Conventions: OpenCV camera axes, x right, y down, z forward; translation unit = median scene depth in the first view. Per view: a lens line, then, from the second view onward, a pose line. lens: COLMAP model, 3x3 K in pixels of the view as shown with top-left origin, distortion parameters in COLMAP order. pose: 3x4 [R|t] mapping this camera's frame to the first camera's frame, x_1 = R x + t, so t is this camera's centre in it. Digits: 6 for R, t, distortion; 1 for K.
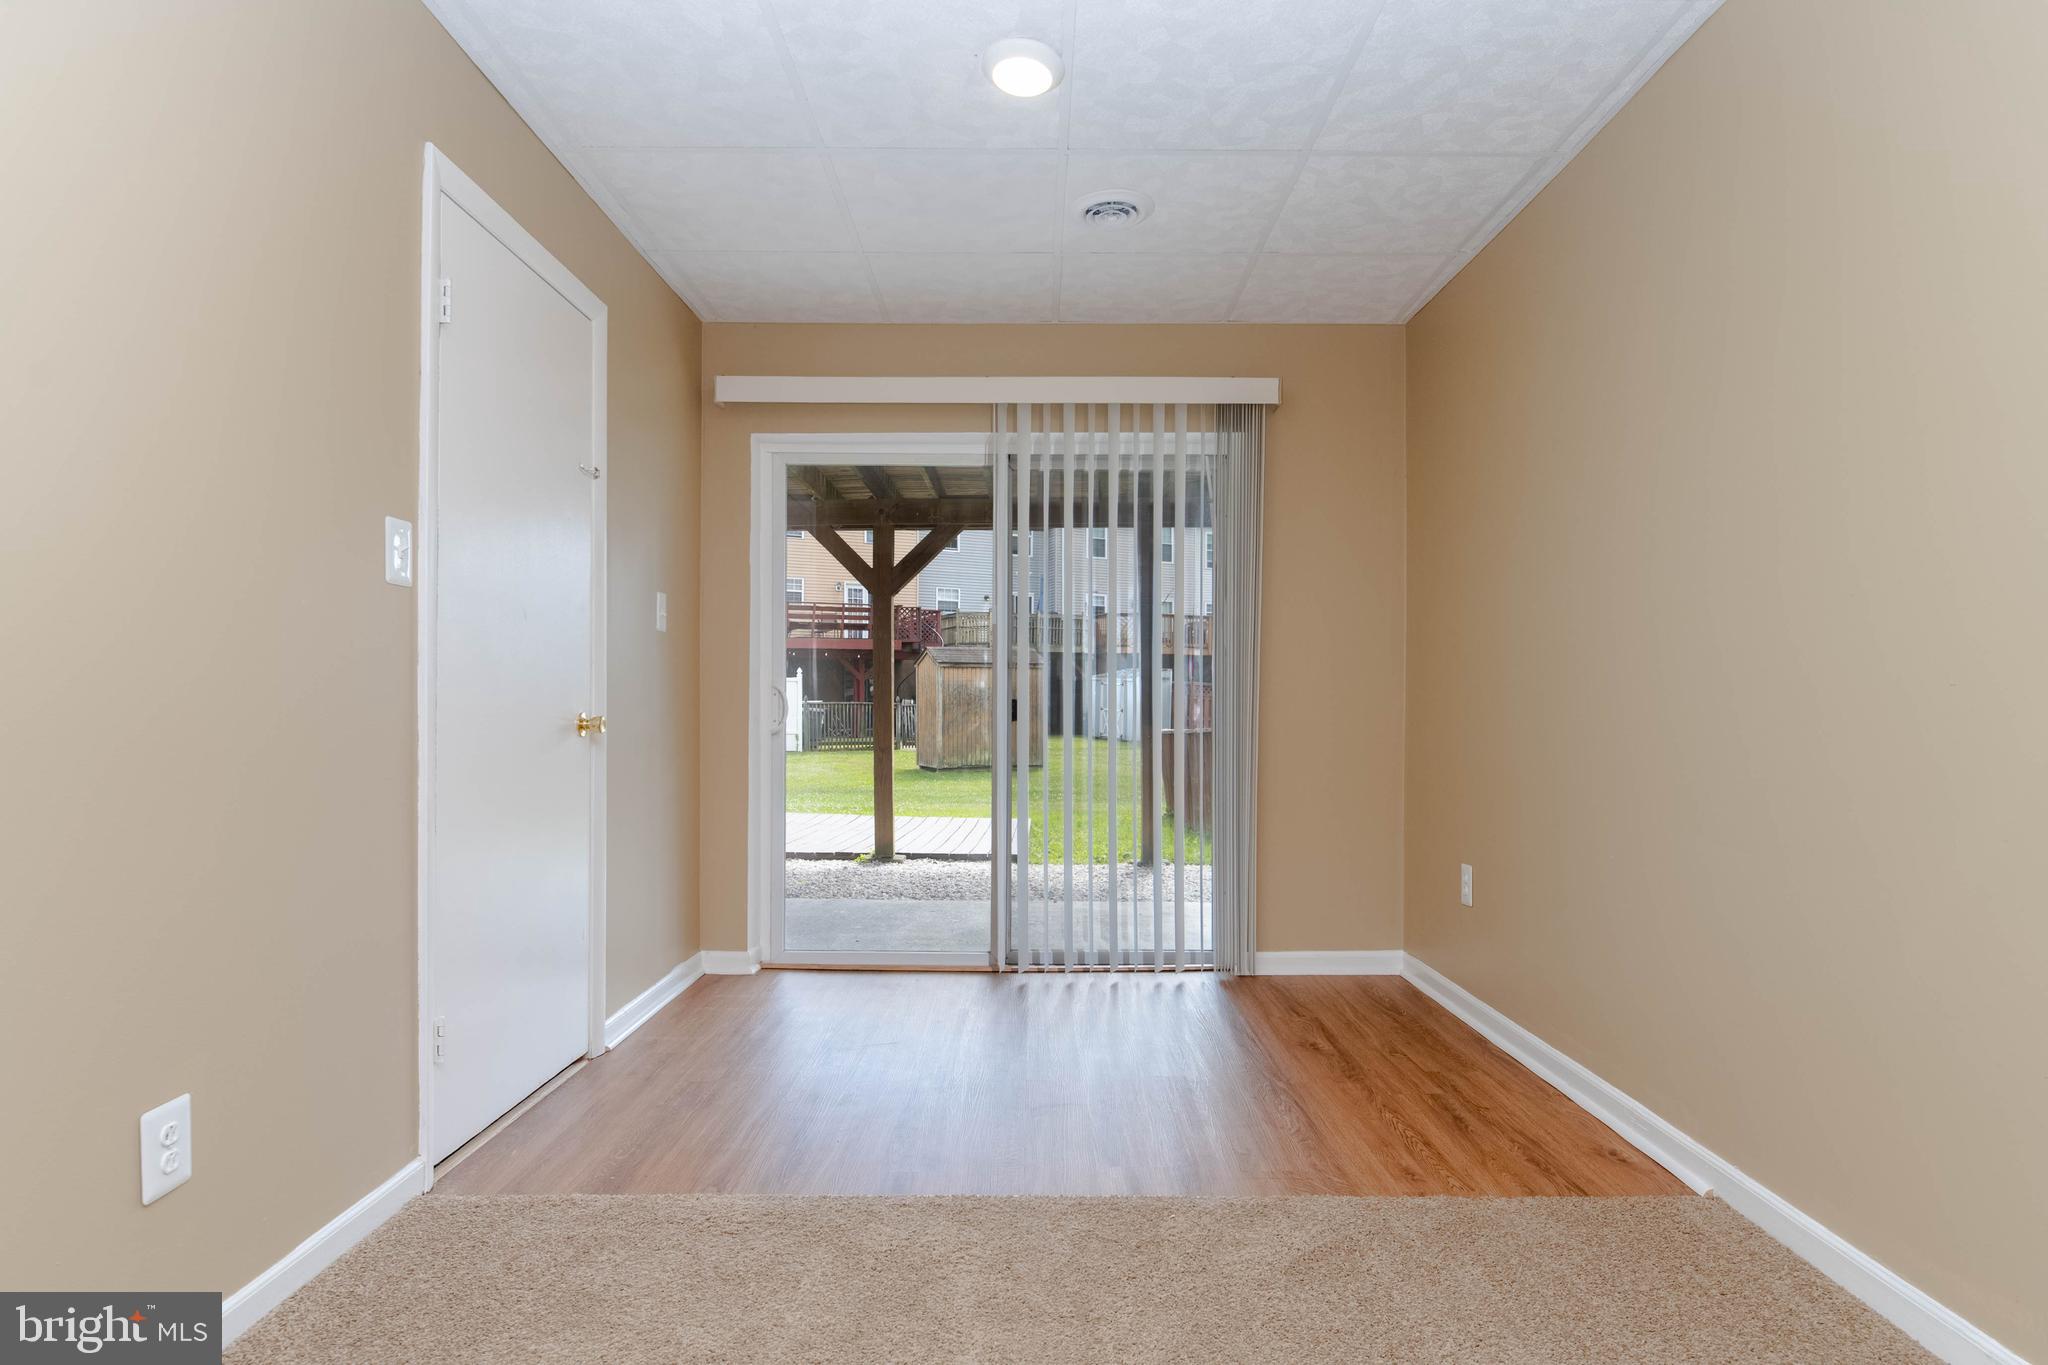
lens RADIAL K [[1063.2, 0, 1028.4], [0, 1063.2, 709.8], [0, 0, 1]] dist [0.000407, -0.010877]
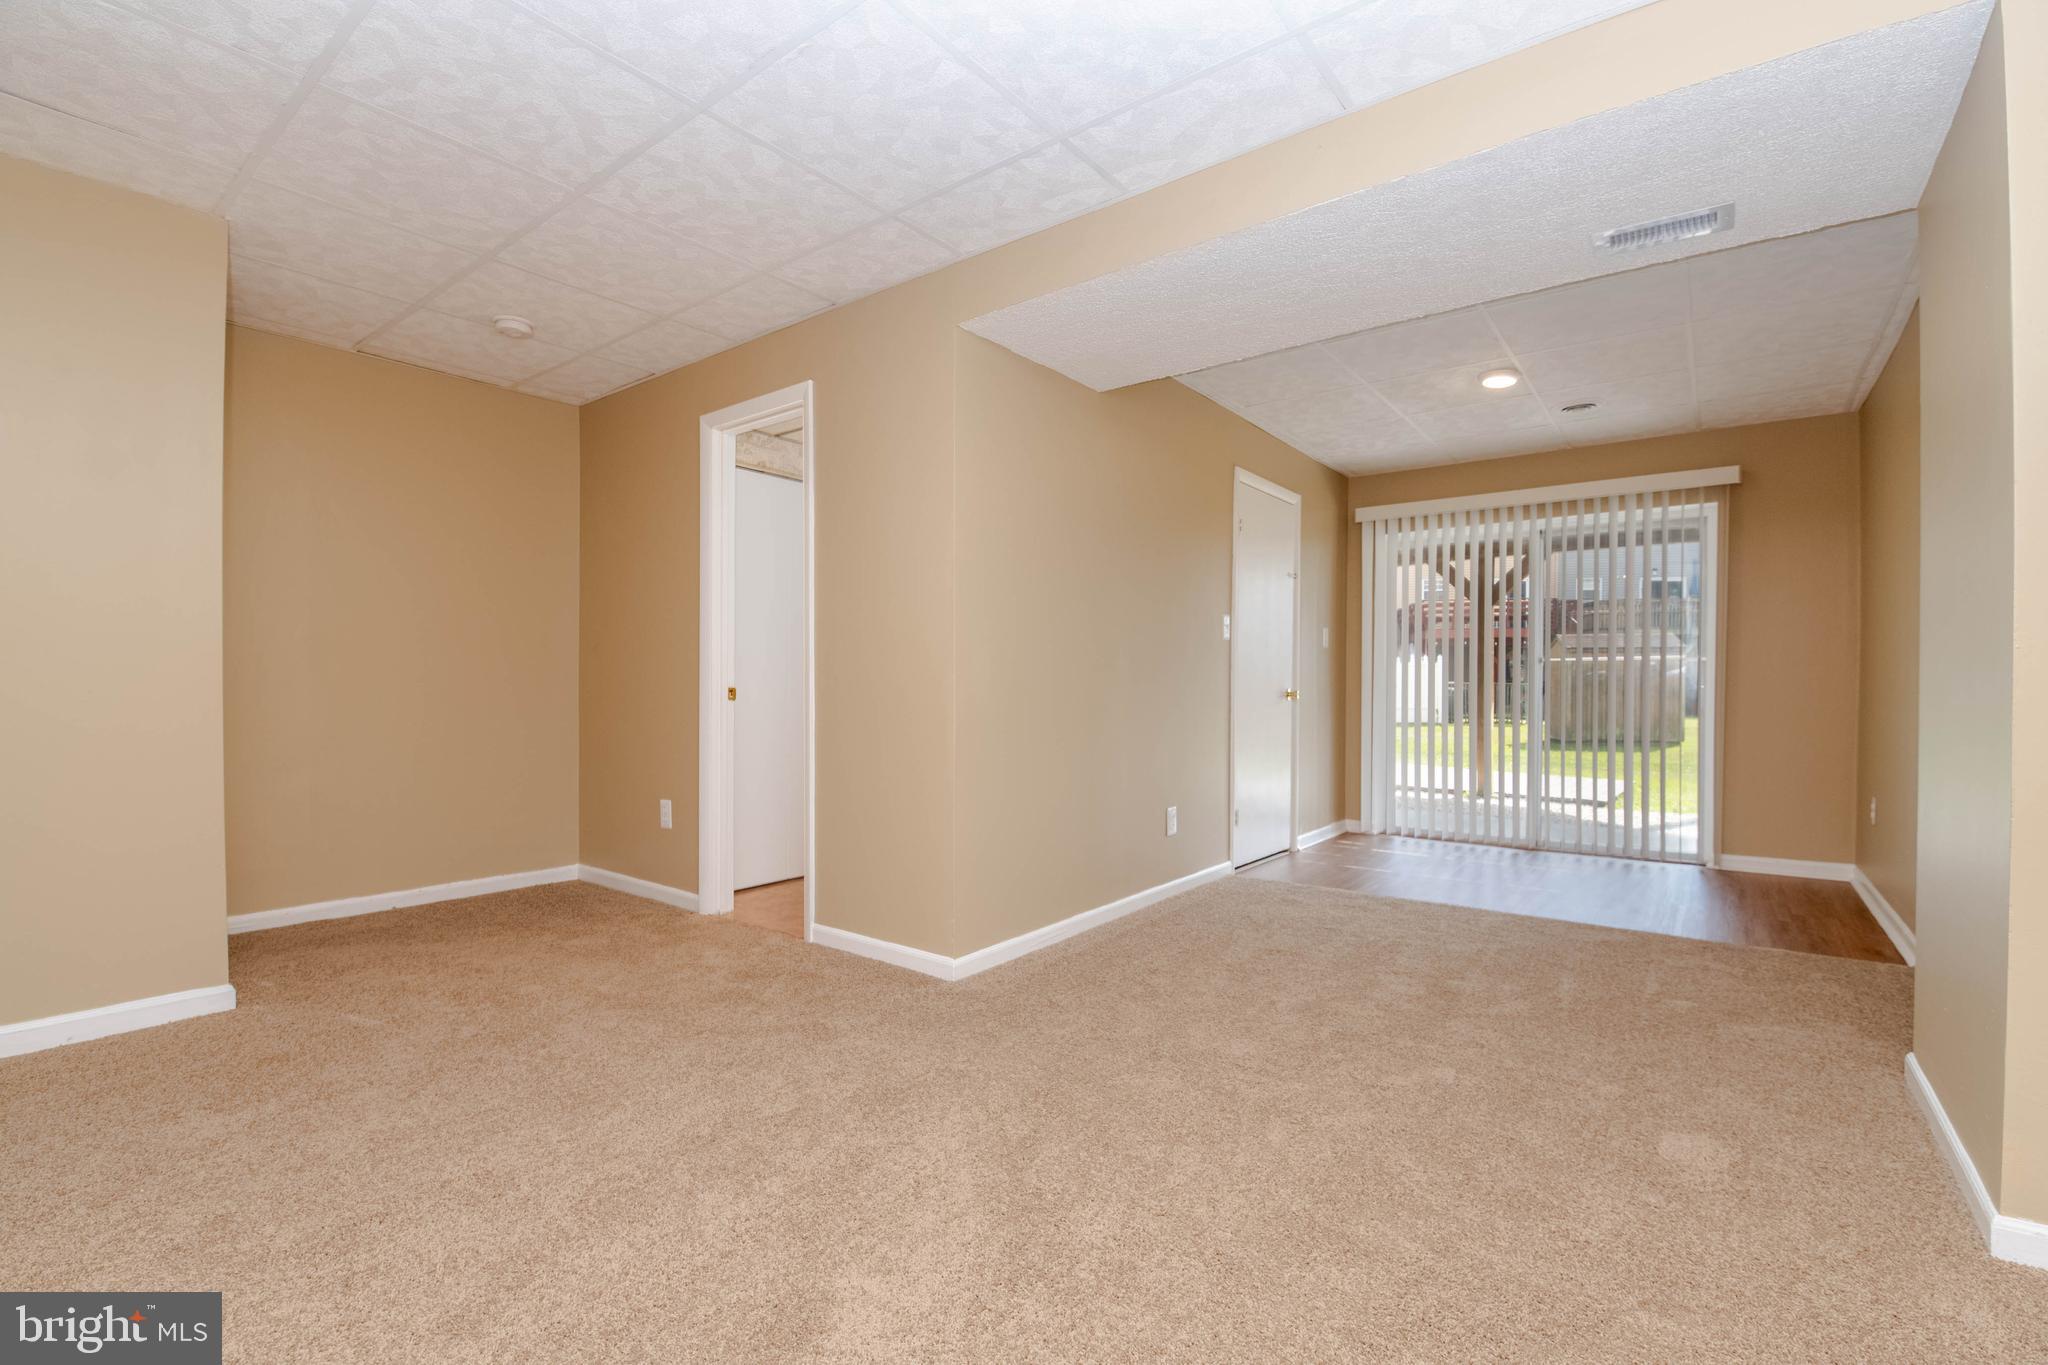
lens RADIAL K [[888.2, 0, 1037.0], [0, 888.2, 684.8], [0, 0, 1]] dist [-0.001166, -0.010551]
pose [[0.800220, 0.001419, -0.599705, 0.242724], [-0.005281, 0.999975, -0.004681, 0.004160], [0.599684, 0.006913, 0.800207, -0.716005]]
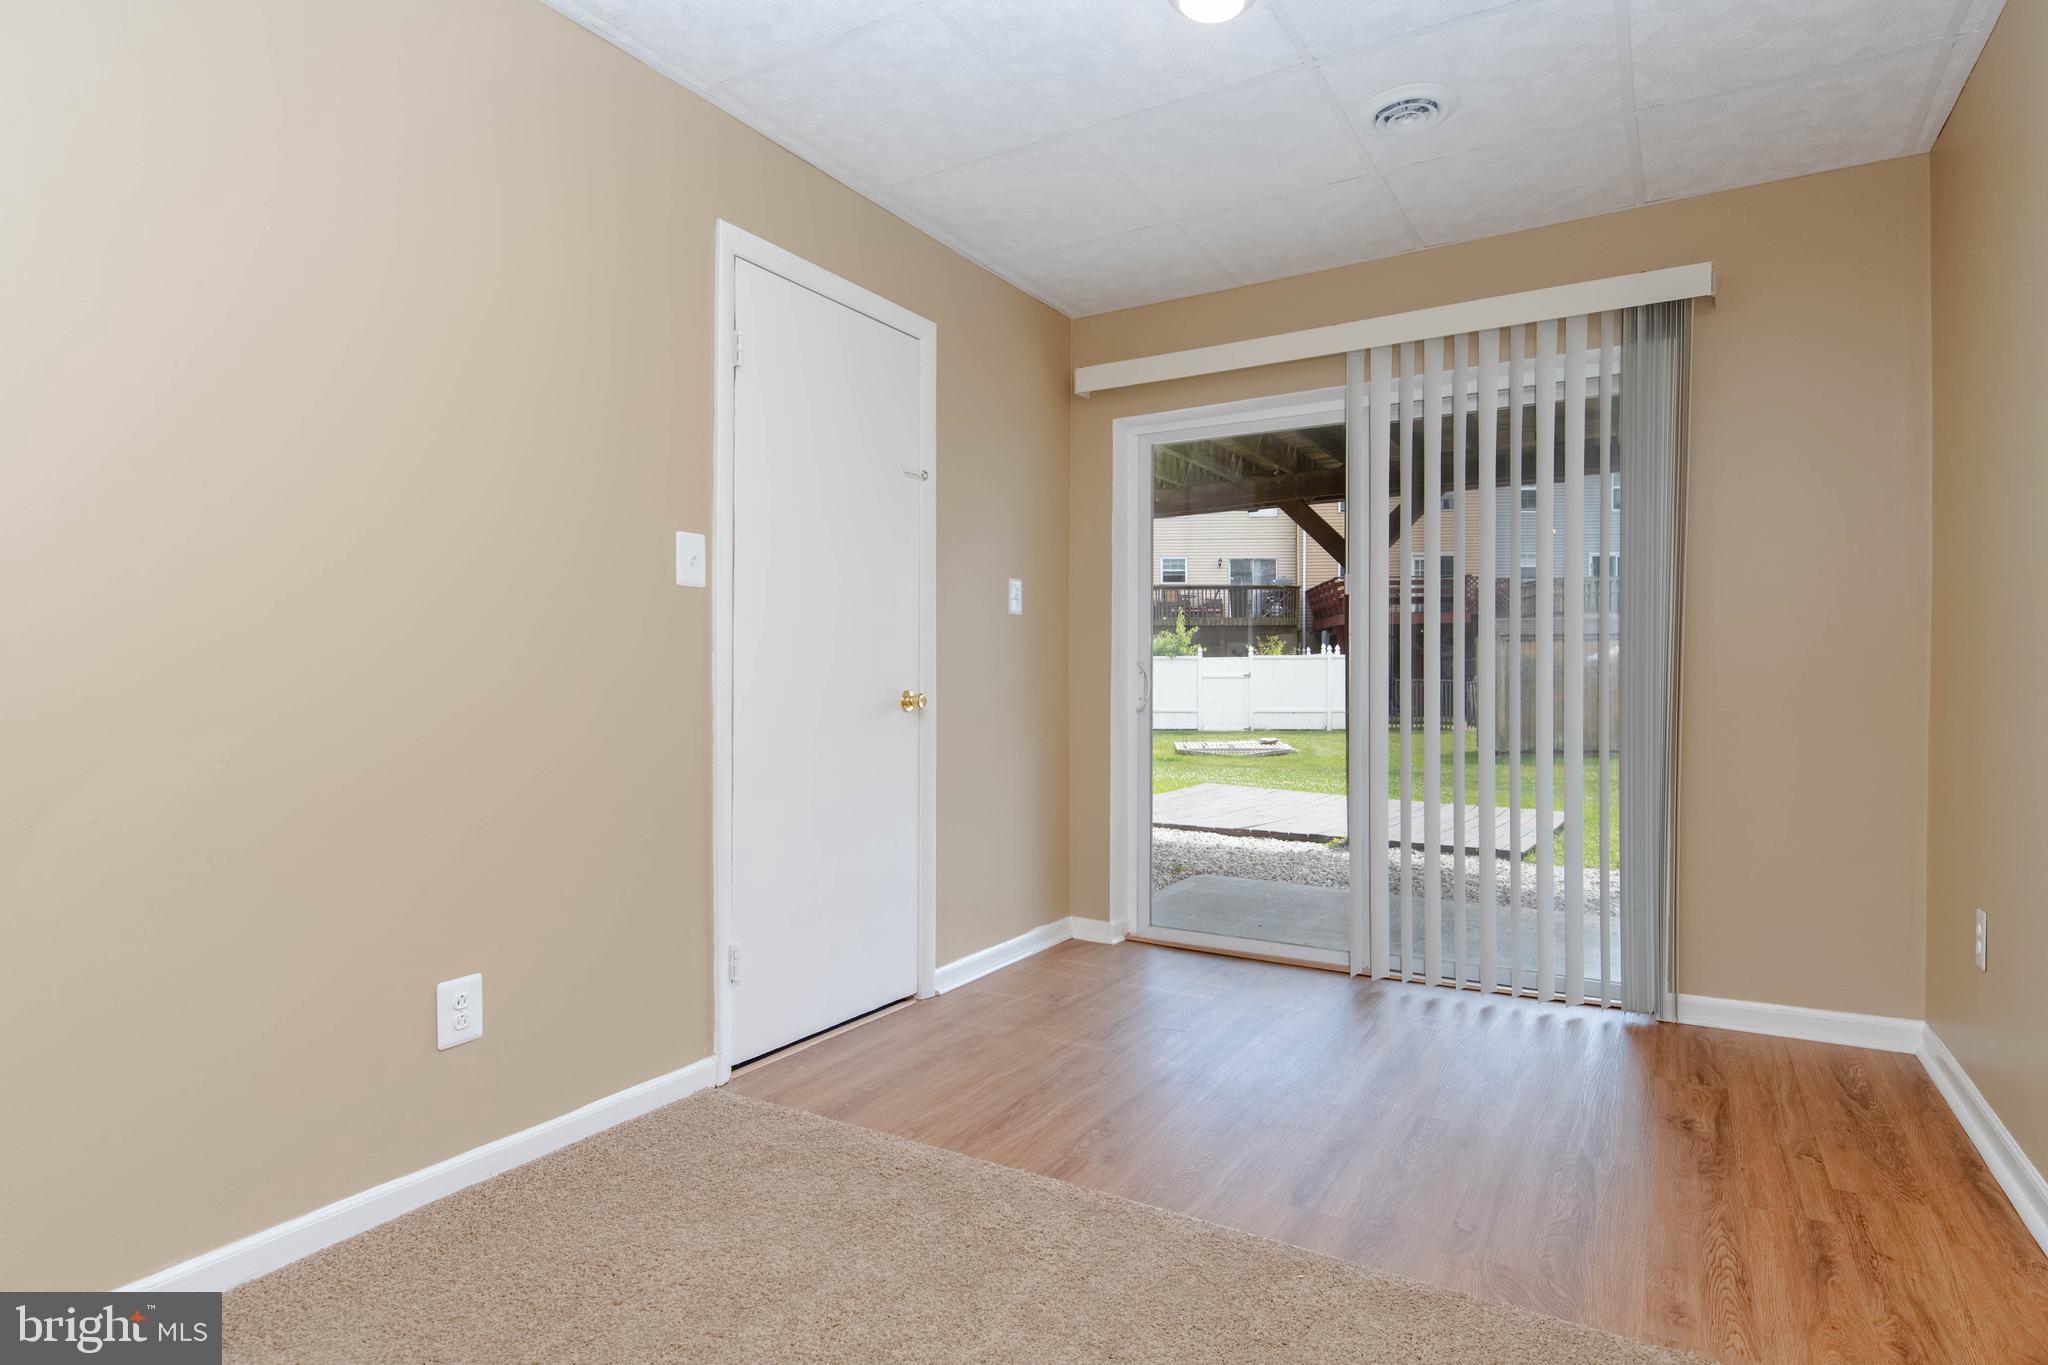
lens RADIAL K [[1060.2, 0, 1031.6], [0, 1060.2, 689.3], [0, 0, 1]] dist [-0.000407, -0.008119]
pose [[0.860263, 0.000369, -0.509850, 0.254733], [0.000922, 0.999997, 0.002279, -0.001226], [0.509849, -0.002431, 0.860260, 0.099793]]
